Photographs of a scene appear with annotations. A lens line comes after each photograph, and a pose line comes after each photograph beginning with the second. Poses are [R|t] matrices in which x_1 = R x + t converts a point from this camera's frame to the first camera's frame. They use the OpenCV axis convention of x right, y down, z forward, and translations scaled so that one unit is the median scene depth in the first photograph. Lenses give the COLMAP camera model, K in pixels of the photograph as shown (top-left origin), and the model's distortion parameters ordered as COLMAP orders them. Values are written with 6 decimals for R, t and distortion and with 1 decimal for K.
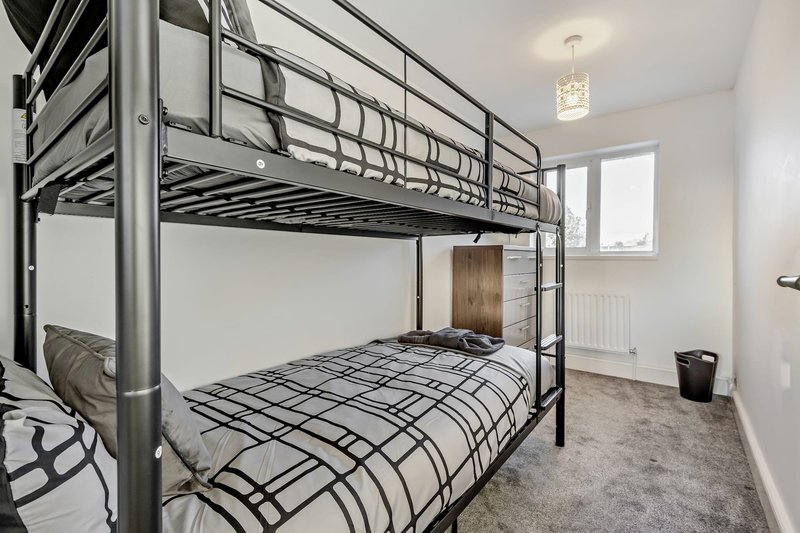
lens RADIAL K [[352.6, 0, 408.9], [0, 352.6, 262.0], [0, 0, 1]] dist [0.012709, -0.000299]
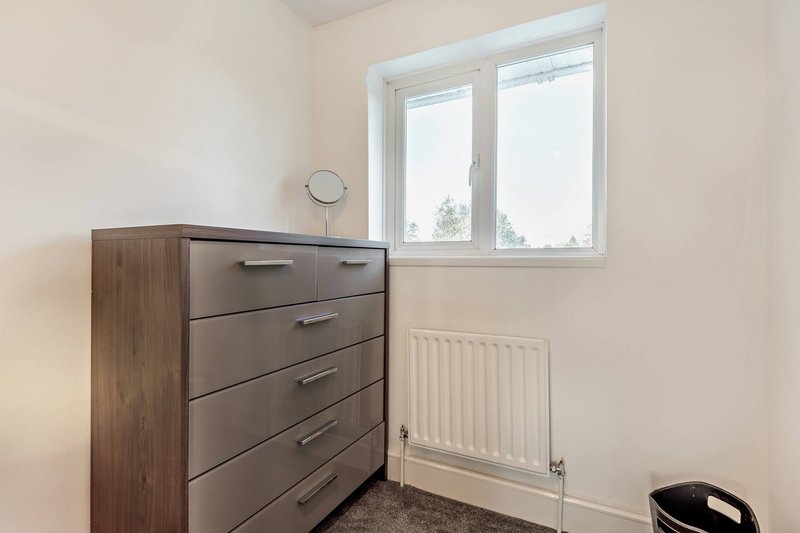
lens RADIAL K [[352.6, 0, 408.9], [0, 352.6, 262.0], [0, 0, 1]] dist [0.012709, -0.000299]
pose [[0.988037, -0.004315, 0.154158, 0.371313], [0.006020, 0.999926, -0.010597, -0.008329], [-0.154100, 0.011399, 0.987989, 0.570805]]
